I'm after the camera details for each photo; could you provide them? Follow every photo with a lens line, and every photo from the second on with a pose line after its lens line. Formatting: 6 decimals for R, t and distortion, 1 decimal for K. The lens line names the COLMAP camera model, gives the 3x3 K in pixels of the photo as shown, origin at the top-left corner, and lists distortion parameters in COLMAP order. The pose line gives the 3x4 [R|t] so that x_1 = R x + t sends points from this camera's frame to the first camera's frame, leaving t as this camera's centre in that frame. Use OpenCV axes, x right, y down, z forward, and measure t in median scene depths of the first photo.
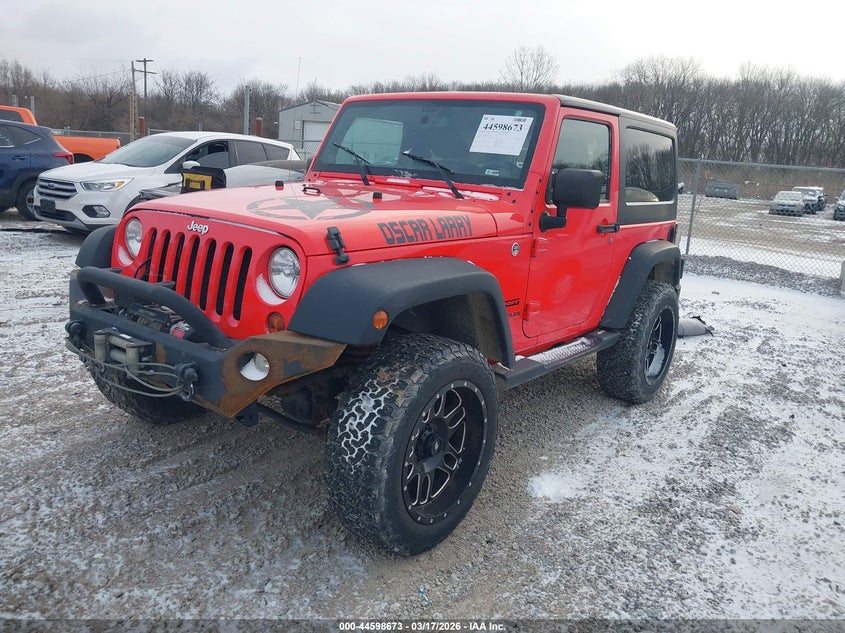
lens RADIAL K [[662.1, 0, 422.5], [0, 662.1, 316.5], [0, 0, 1]] dist [0.003769, 0.003821]
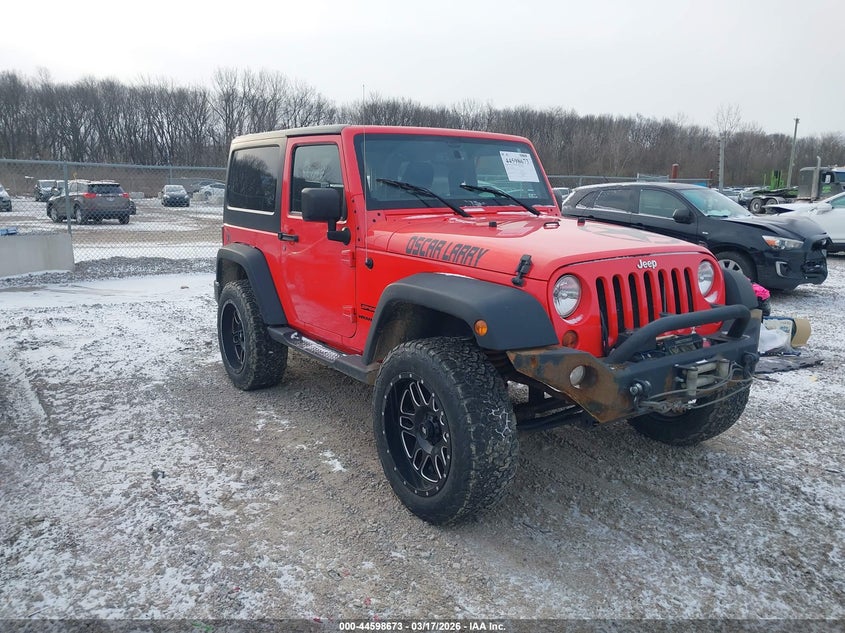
lens RADIAL K [[662.1, 0, 422.5], [0, 662.1, 316.5], [0, 0, 1]] dist [0.003769, 0.003821]
pose [[0.317181, -0.247971, 0.915372, -1.175464], [0.229690, 0.956560, 0.179540, -0.262274], [-0.920130, 0.153305, 0.360359, 0.727551]]
